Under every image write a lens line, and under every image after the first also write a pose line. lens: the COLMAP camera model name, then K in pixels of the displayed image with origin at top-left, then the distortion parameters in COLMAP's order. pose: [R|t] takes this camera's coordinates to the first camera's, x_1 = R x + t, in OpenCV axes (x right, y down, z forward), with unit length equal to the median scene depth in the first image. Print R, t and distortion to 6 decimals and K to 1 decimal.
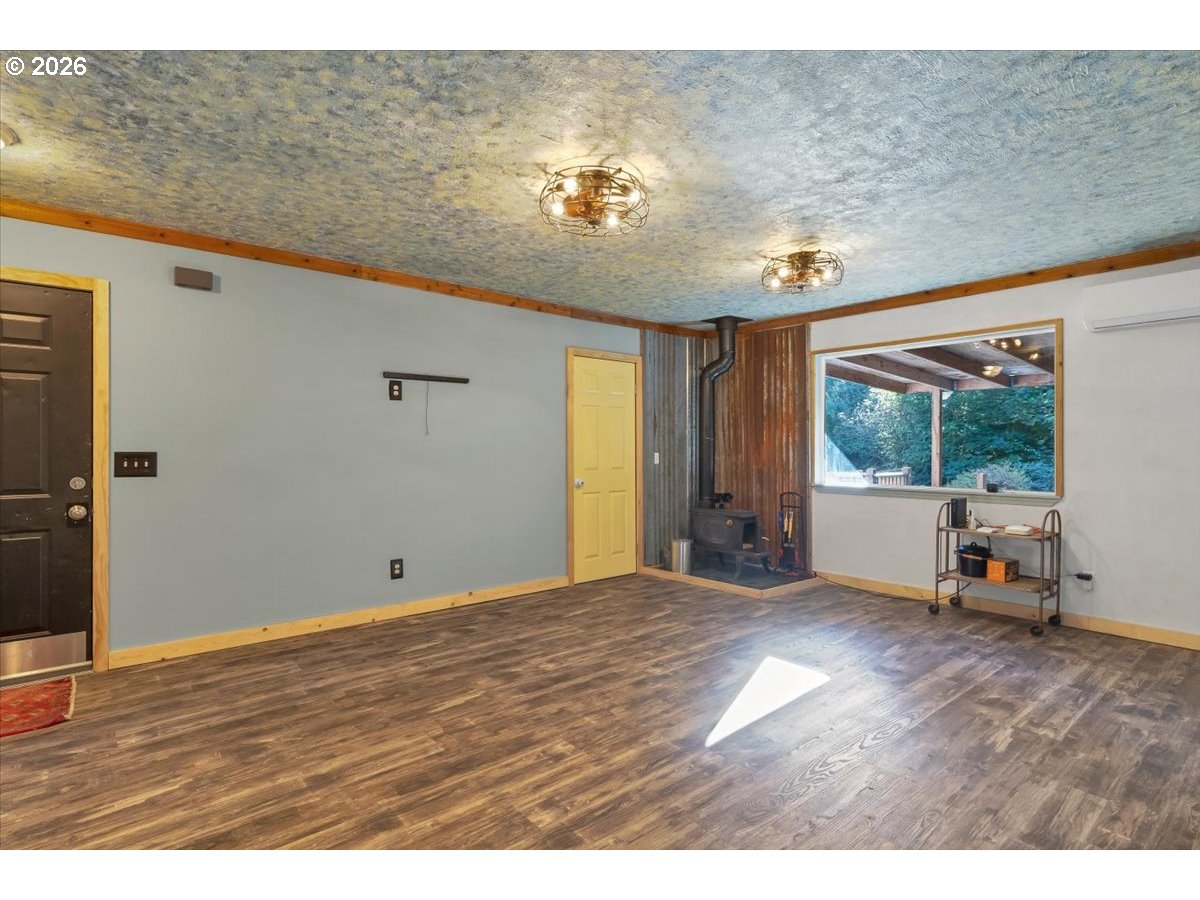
lens RADIAL K [[617.1, 0, 600.0], [0, 617.1, 450.0], [0, 0, 1]] dist [0.004098, 0.000640]
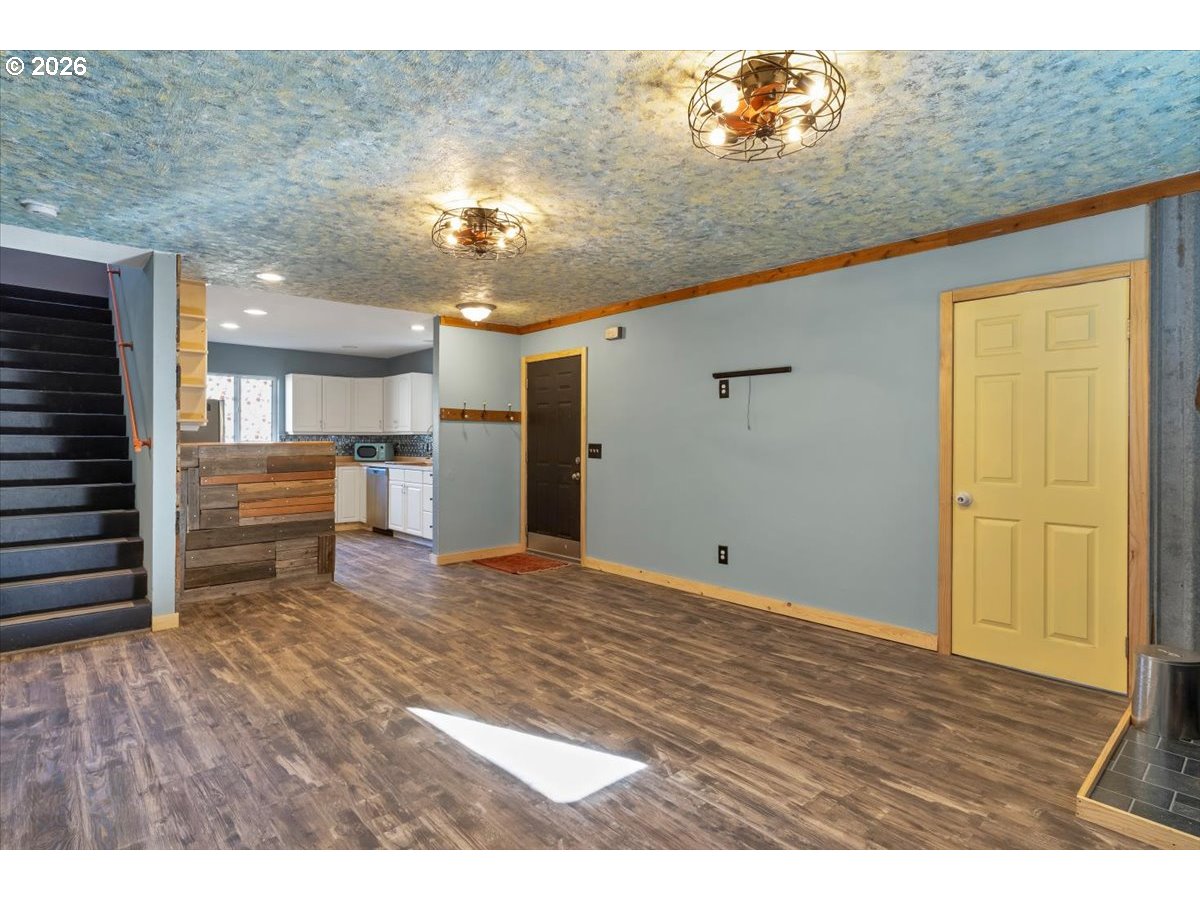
lens RADIAL K [[618.0, 0, 594.6], [0, 618.0, 438.6], [0, 0, 1]] dist [0.001372, -0.000424]
pose [[0.028566, -0.003001, -0.999587, 0.961800], [-0.009416, 0.999950, -0.003271, -0.005334], [0.999548, 0.009505, 0.028536, 0.965733]]
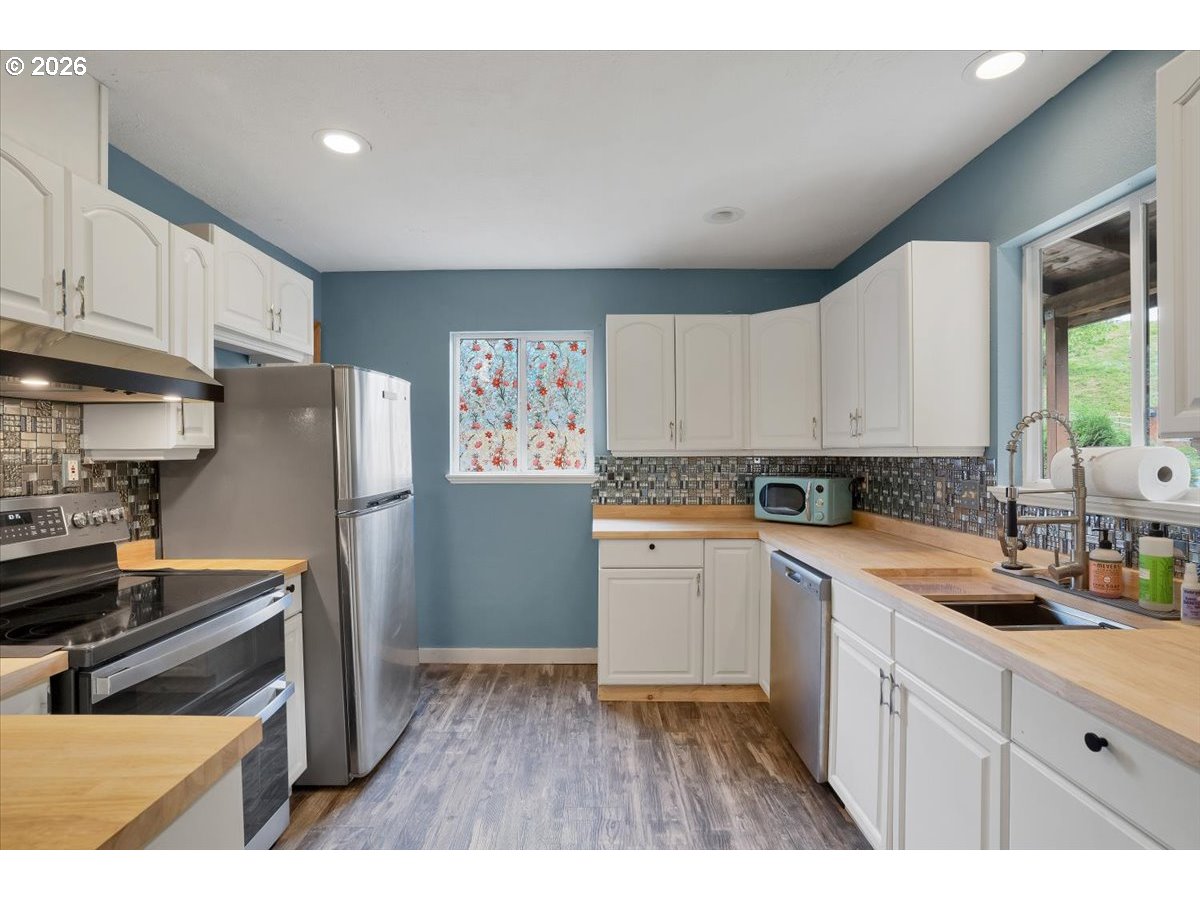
lens RADIAL K [[595.3, 0, 595.5], [0, 595.3, 451.8], [0, 0, 1]] dist [-0.068497, 0.033460]
pose [[-0.650395, 0.002761, -0.759591, -0.712282], [-0.000618, 0.999991, 0.004164, -0.030675], [0.759596, 0.003178, -0.650388, 0.486589]]
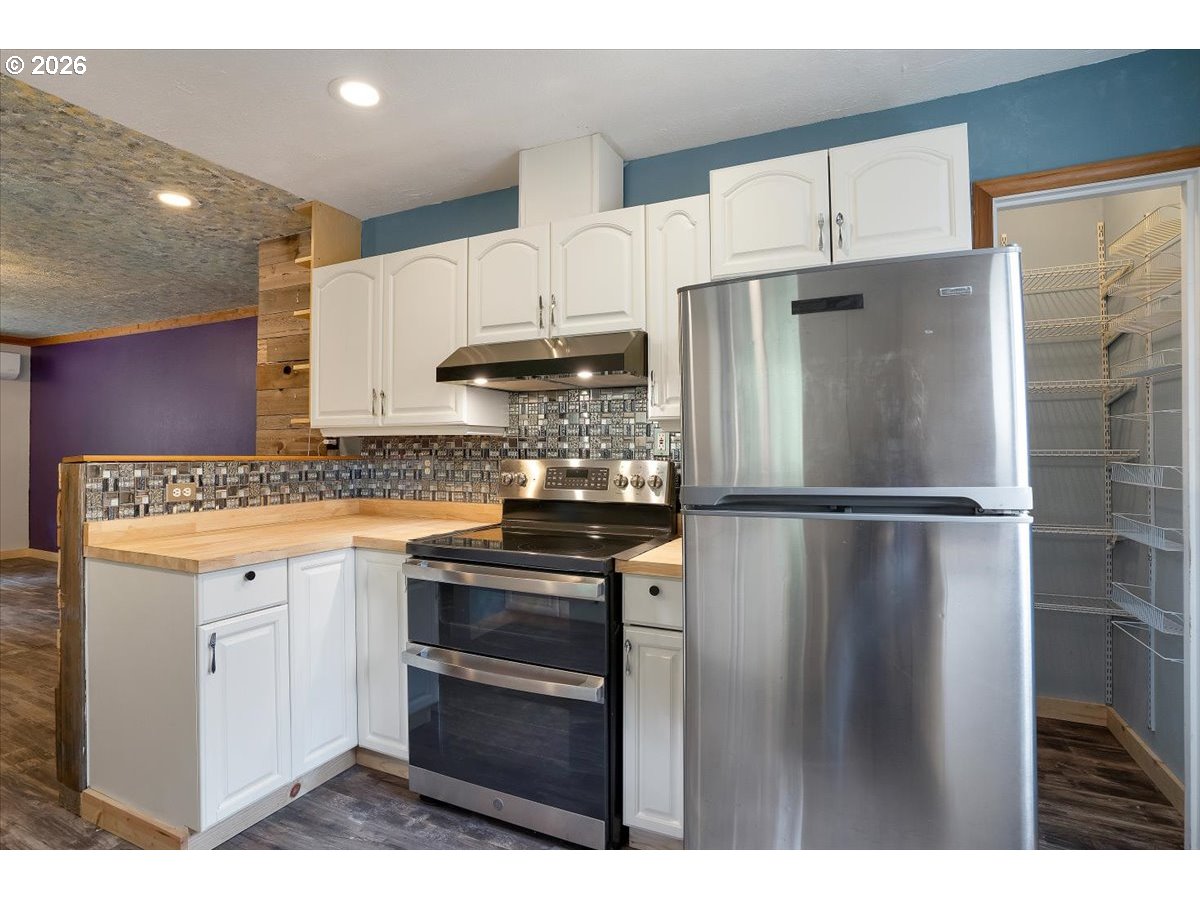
lens RADIAL K [[592.9, 0, 604.0], [0, 592.9, 429.6], [0, 0, 1]] dist [-0.033232, 0.000037]
pose [[-0.424784, 0.026091, 0.904918, -1.412646], [0.003053, 0.999620, -0.027388, -0.004925], [-0.905289, -0.008871, -0.424703, 0.082922]]
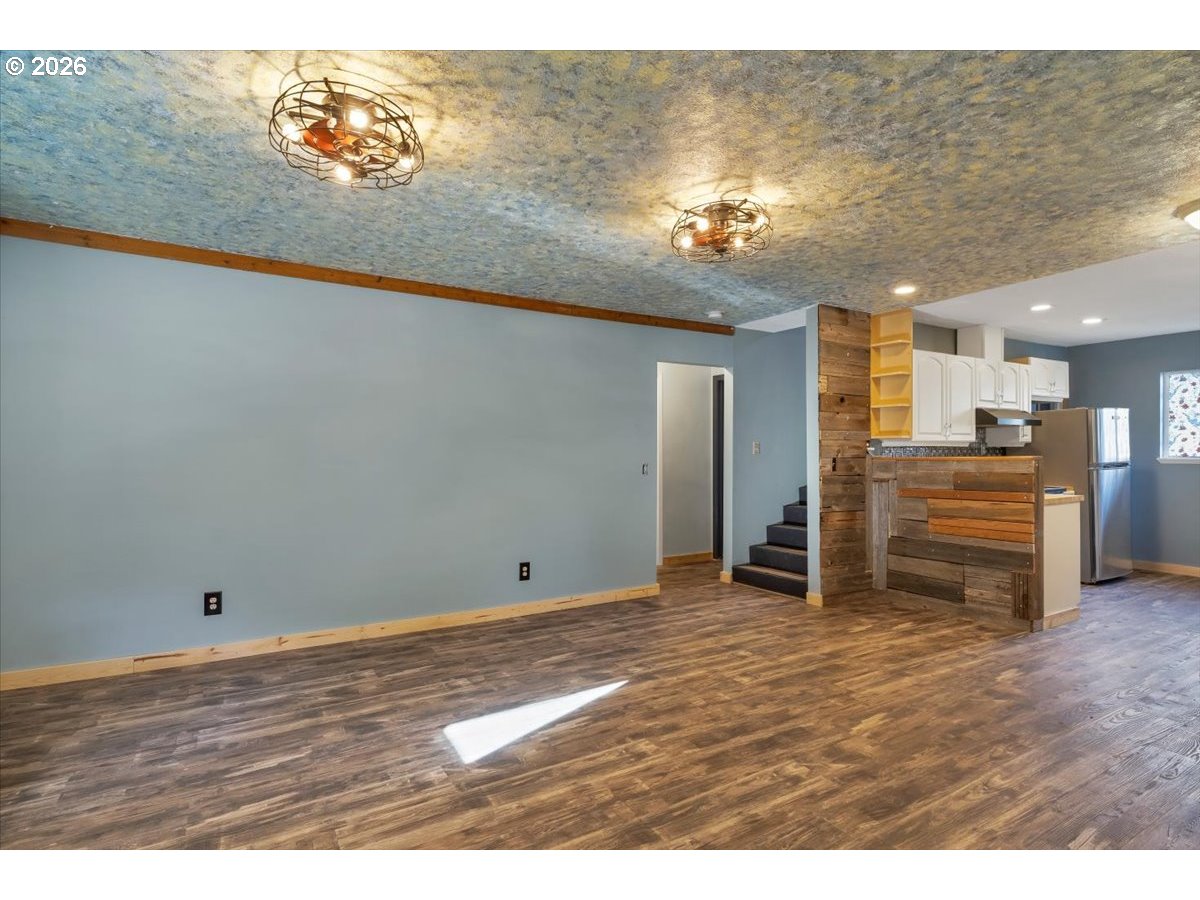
lens RADIAL K [[609.3, 0, 597.9], [0, 609.3, 456.4], [0, 0, 1]] dist [0.003426, 0.000490]
pose [[-0.985729, -0.000411, 0.168339, 0.019642], [0.001320, 0.999947, 0.010168, -0.010538], [-0.168334, 0.010245, -0.985677, 1.714371]]
